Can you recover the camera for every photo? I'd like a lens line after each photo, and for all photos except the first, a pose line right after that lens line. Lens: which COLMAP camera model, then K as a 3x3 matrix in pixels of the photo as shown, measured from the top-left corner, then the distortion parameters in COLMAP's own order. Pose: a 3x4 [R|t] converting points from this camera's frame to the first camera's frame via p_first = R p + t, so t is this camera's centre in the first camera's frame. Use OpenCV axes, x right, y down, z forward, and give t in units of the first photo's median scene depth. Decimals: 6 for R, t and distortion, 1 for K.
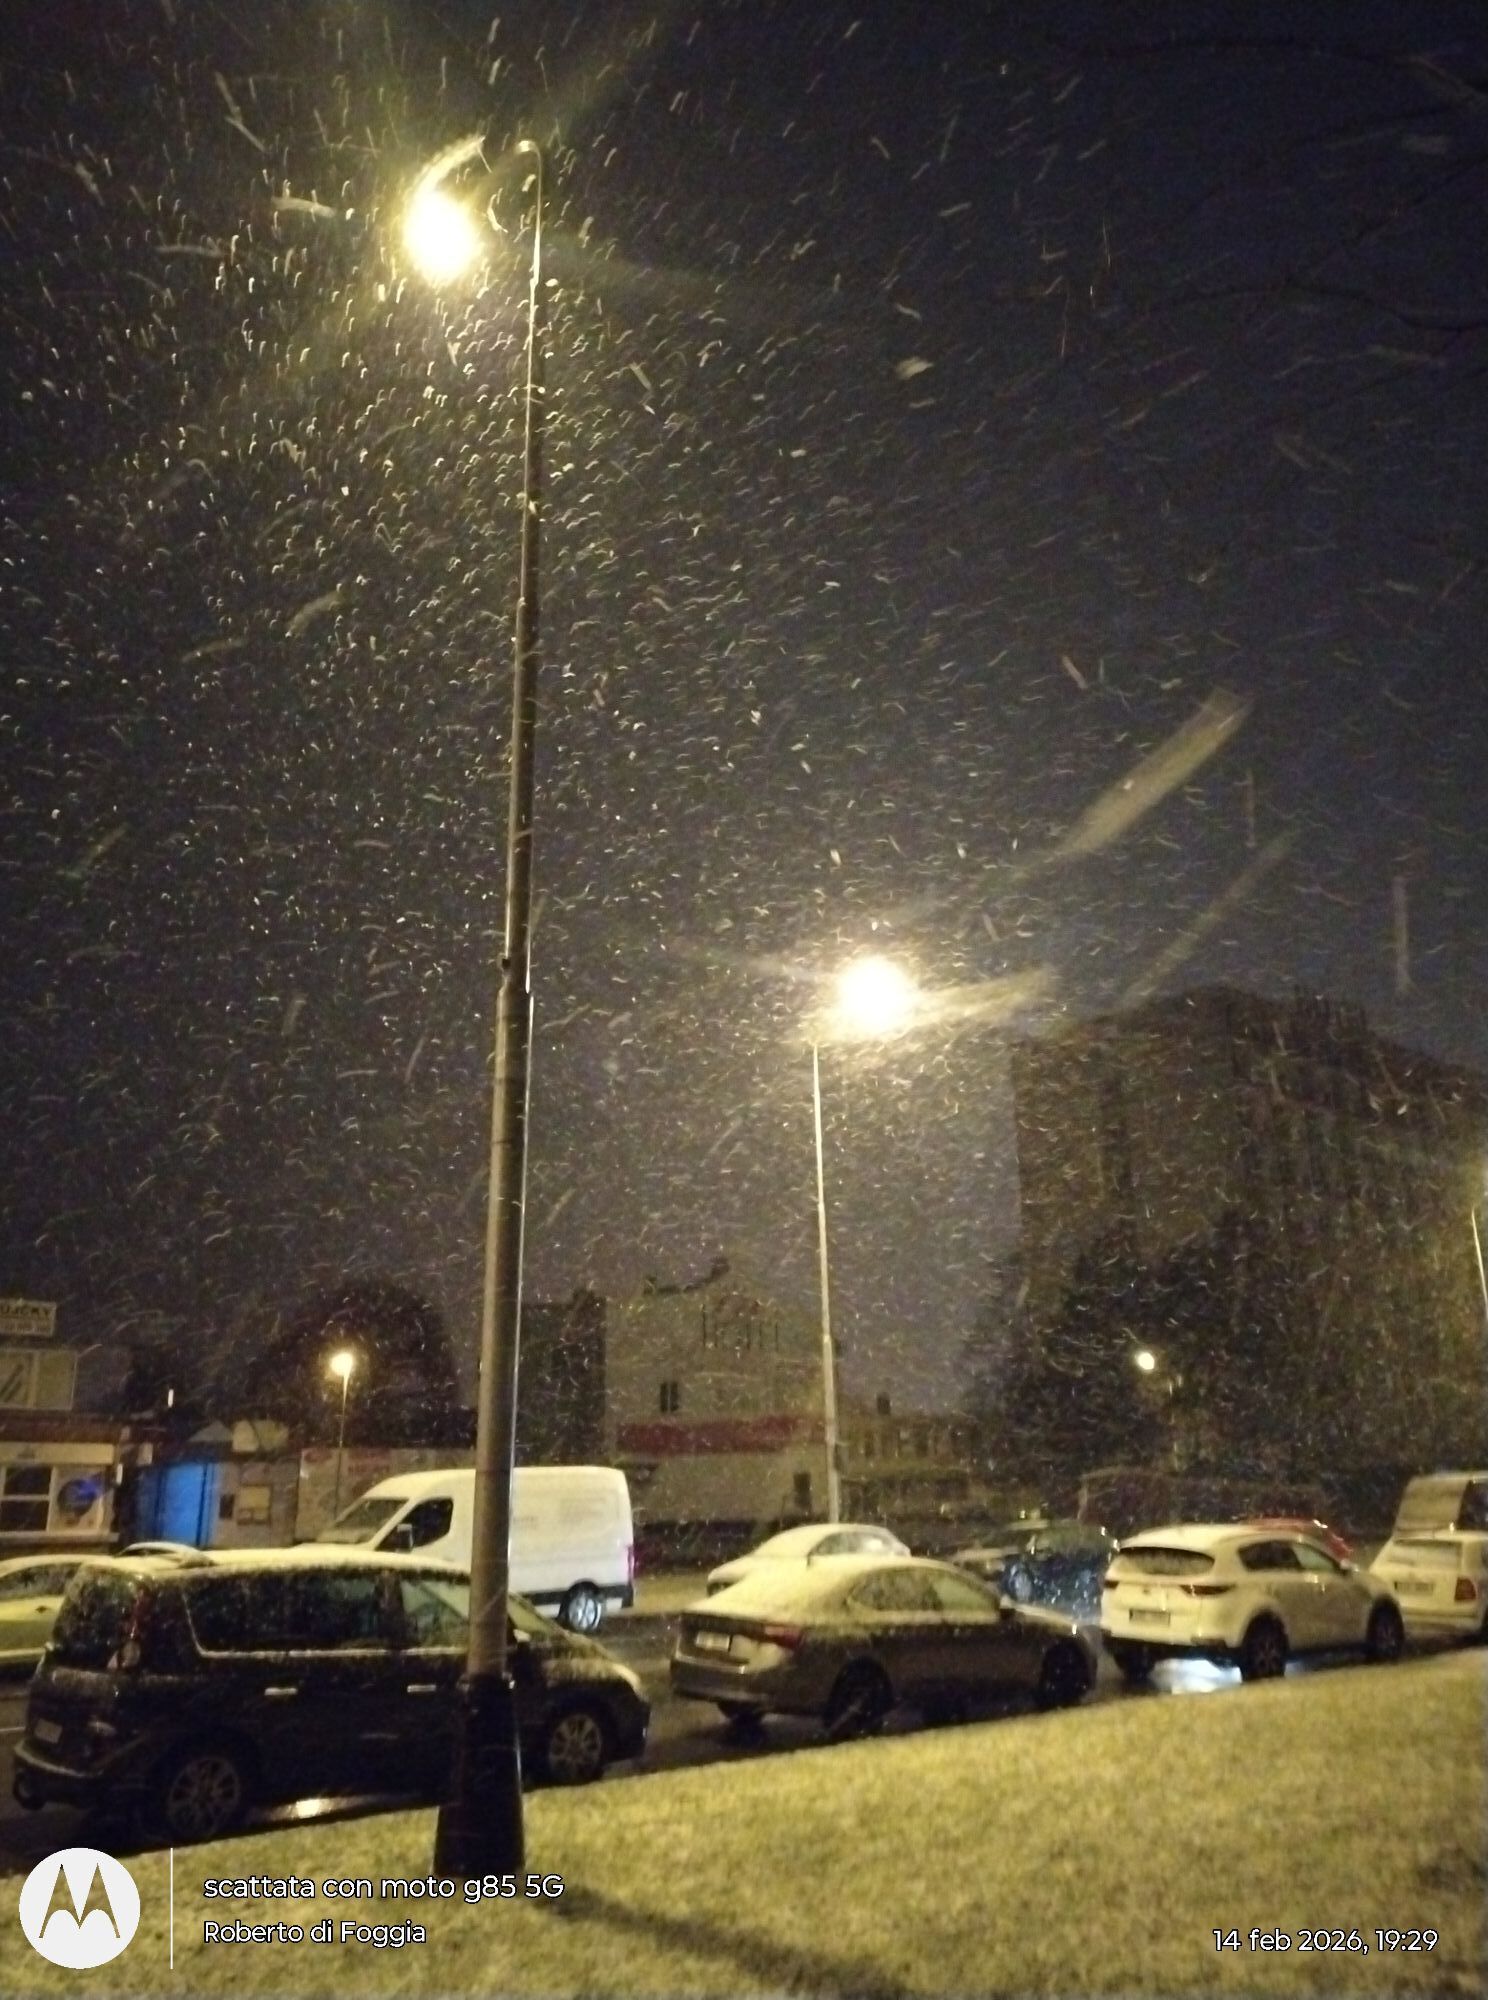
lens RADIAL K [[1505.4, 0, 743.3], [0, 1505.4, 997.7], [0, 0, 1]] dist [0.016776, -0.004255]
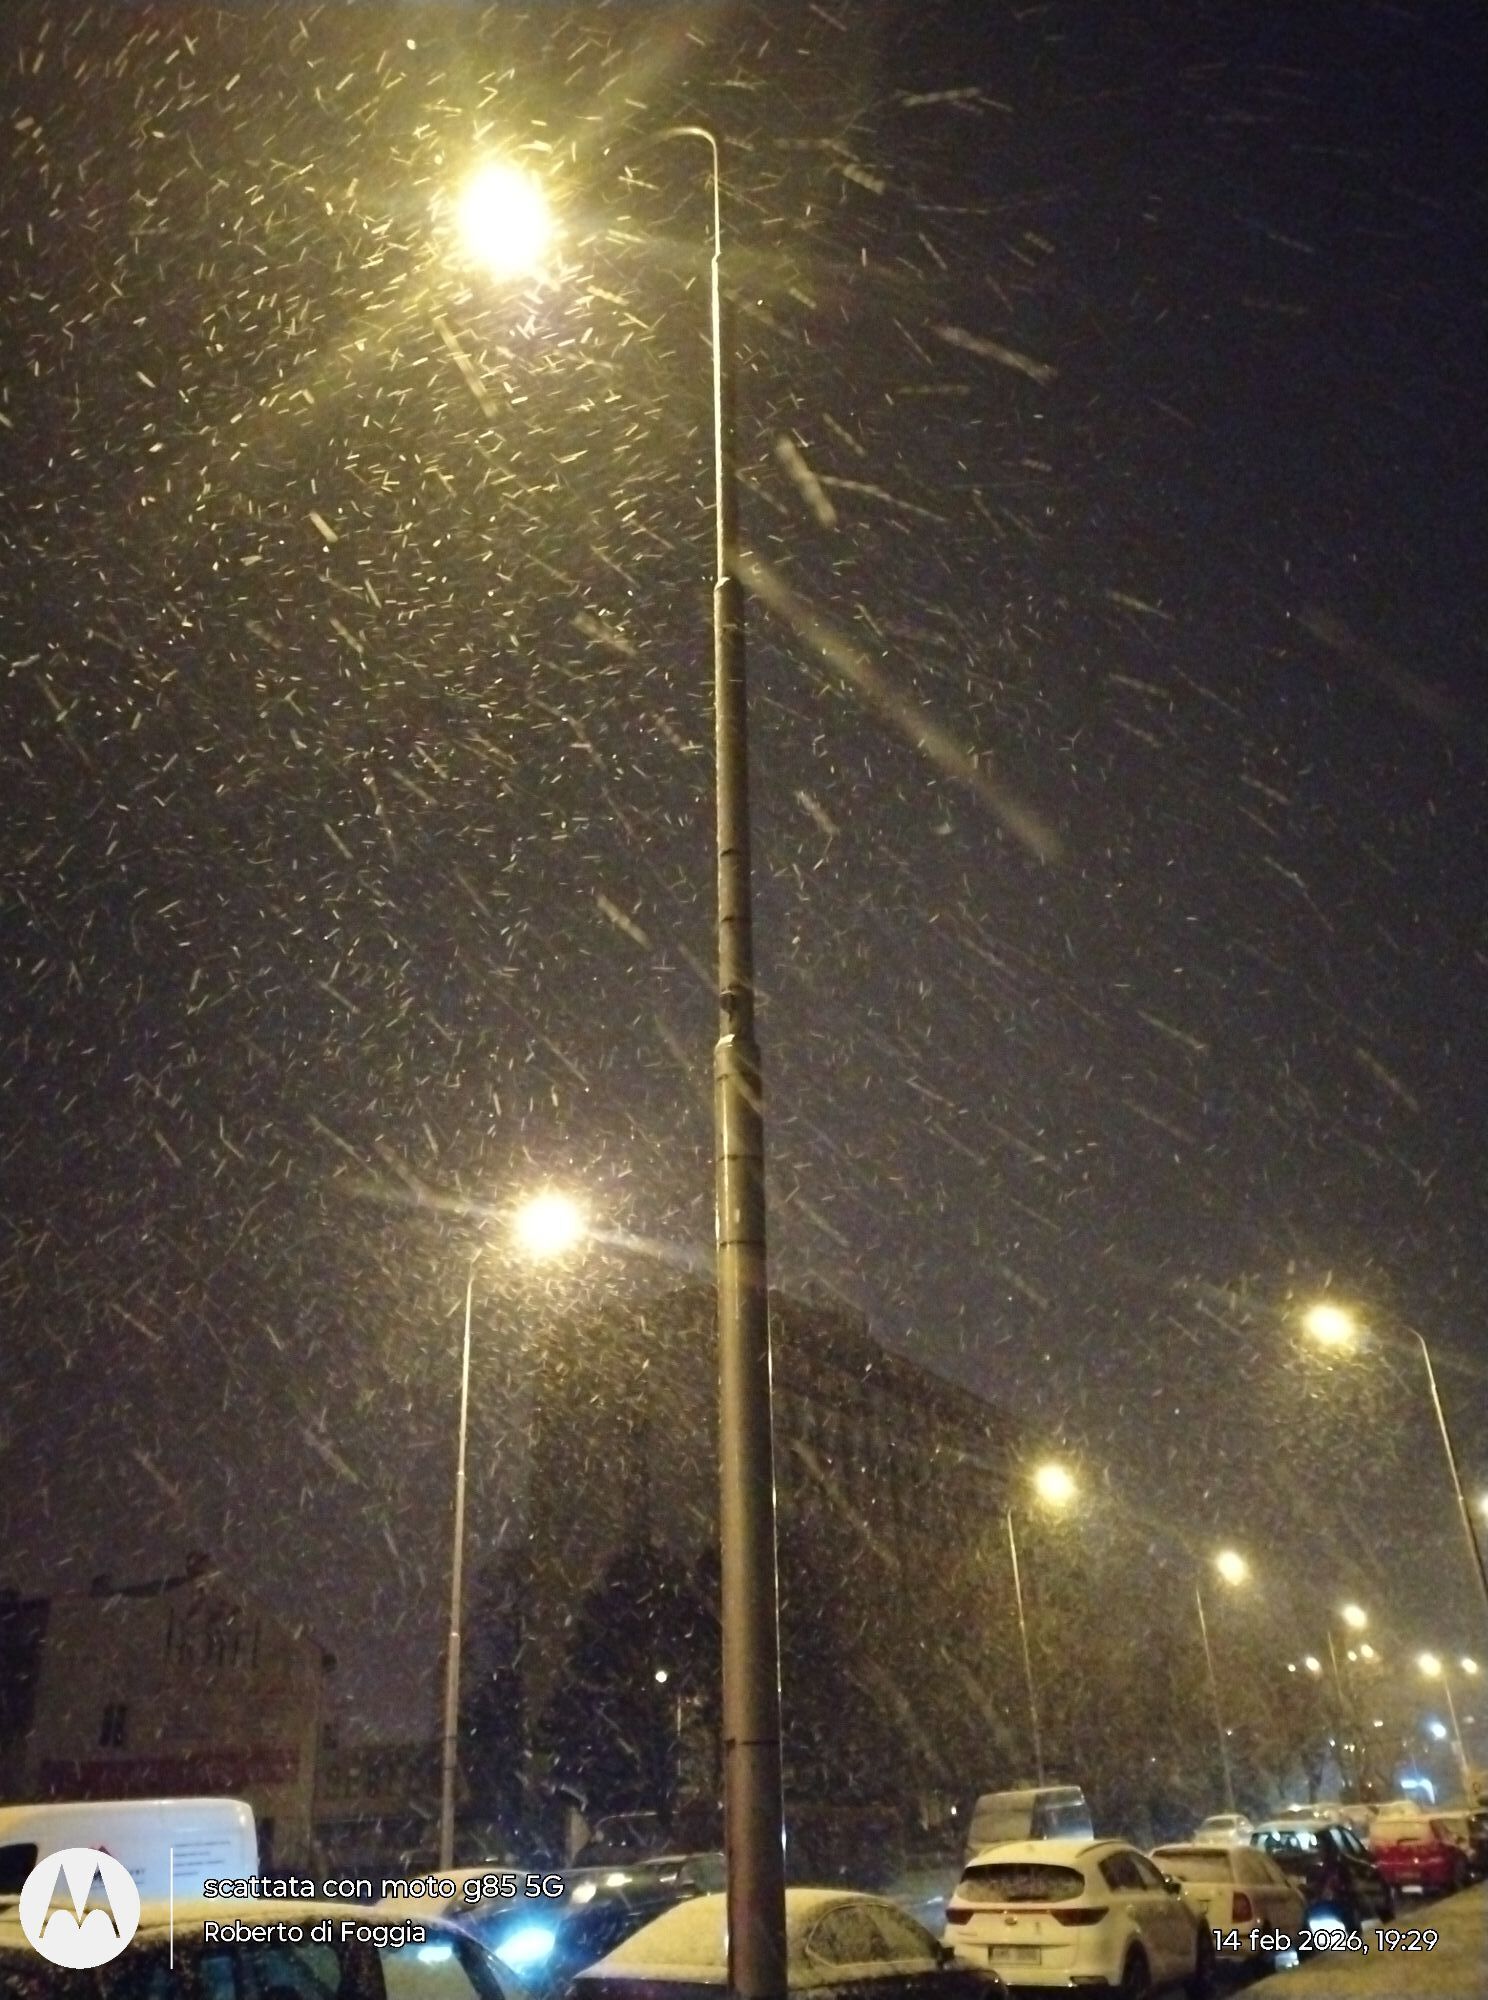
lens RADIAL K [[1505.4, 0, 743.3], [0, 1505.4, 997.7], [0, 0, 1]] dist [0.016776, -0.004255]
pose [[0.933794, 0.145714, 0.326796, -0.228750], [-0.080444, 0.975436, -0.205071, 0.072721], [-0.348650, 0.165205, 0.922578, 0.182175]]
